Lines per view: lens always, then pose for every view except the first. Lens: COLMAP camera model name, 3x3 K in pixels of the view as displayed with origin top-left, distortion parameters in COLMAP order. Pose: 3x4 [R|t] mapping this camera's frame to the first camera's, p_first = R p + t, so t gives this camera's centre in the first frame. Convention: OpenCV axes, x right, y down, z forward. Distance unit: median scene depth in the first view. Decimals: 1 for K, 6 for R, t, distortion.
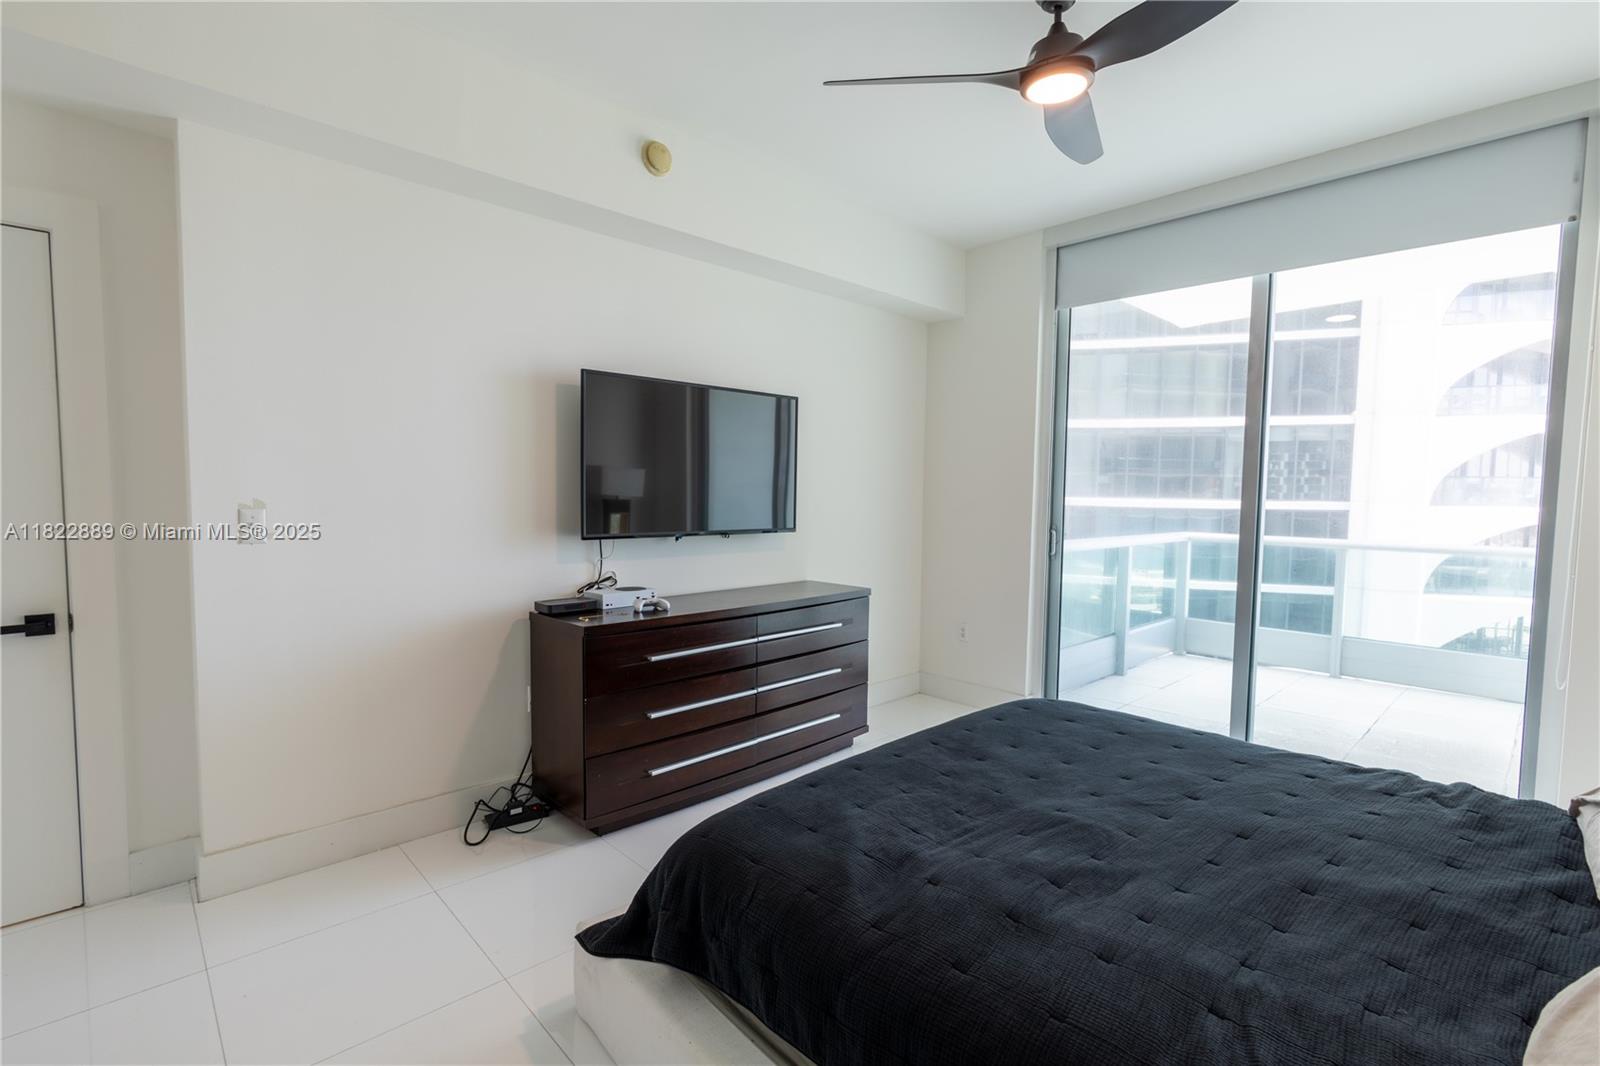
lens RADIAL K [[735.2, 0, 800.0], [0, 735.2, 537.6], [0, 0, 1]] dist [0.002832, 0.000351]
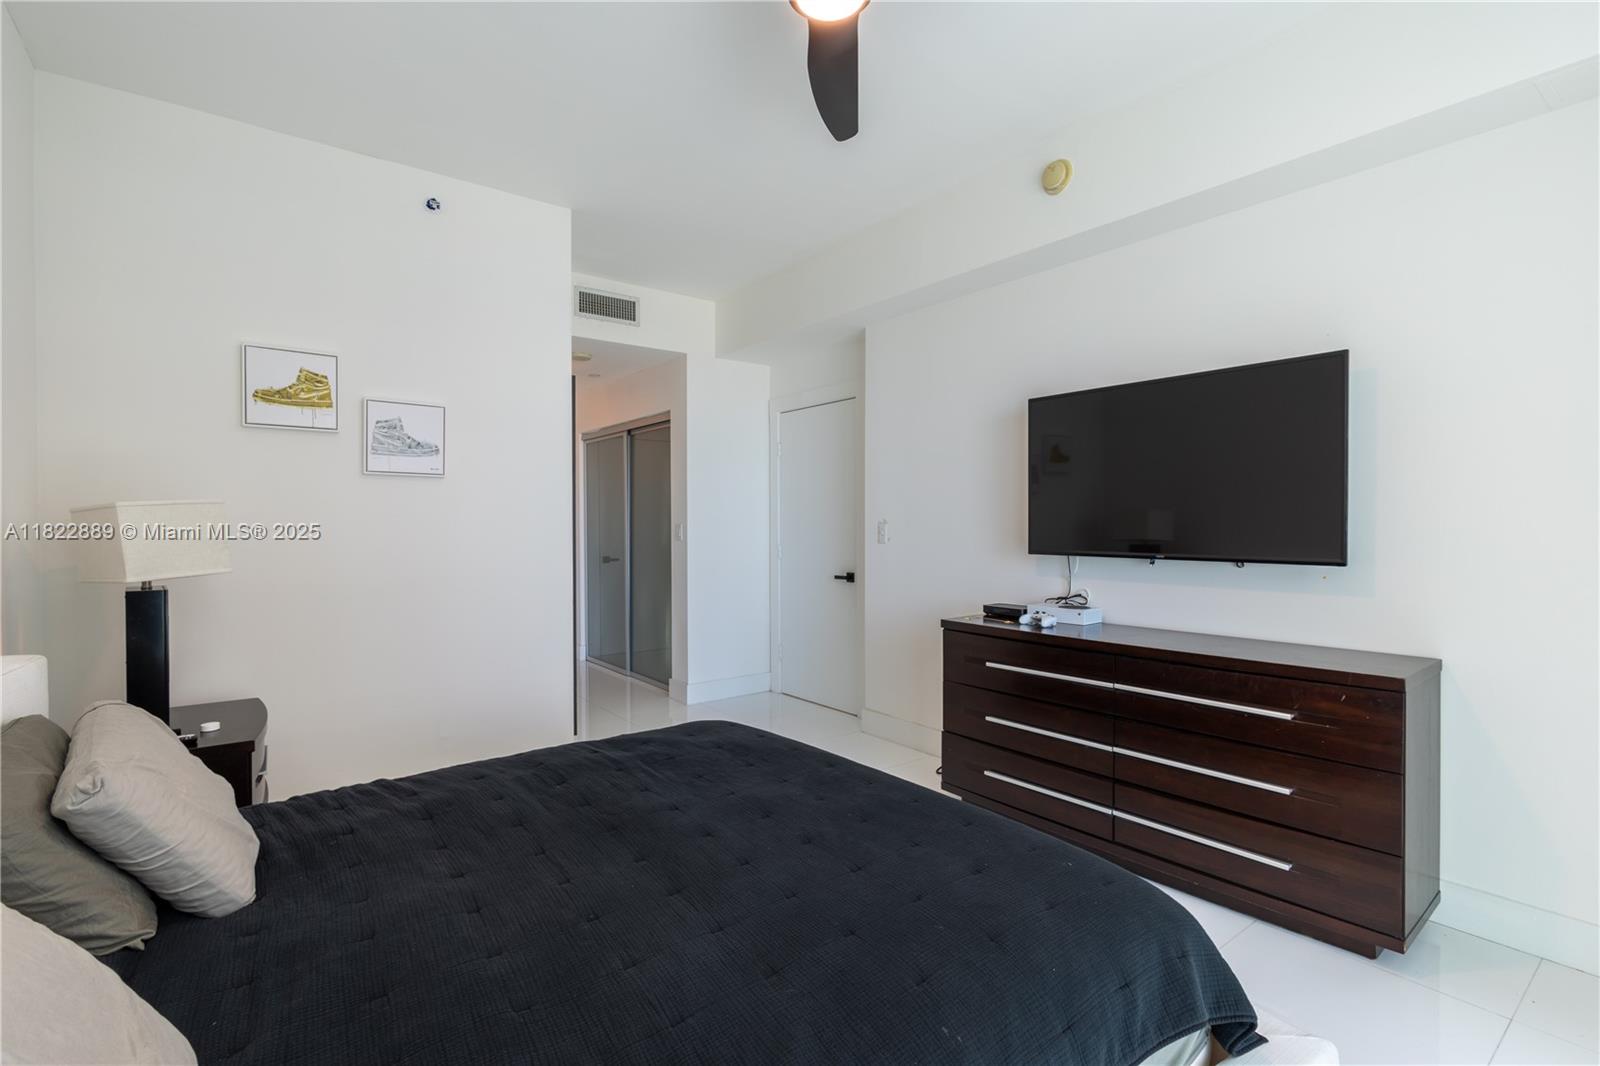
lens RADIAL K [[740.0, 0, 807.2], [0, 740.0, 531.7], [0, 0, 1]] dist [0.000084, 0.000624]
pose [[-0.092175, 0.001191, -0.995742, 0.831923], [-0.060638, 0.998137, 0.006807, -0.017193], [0.993895, 0.061007, -0.091931, 0.771099]]
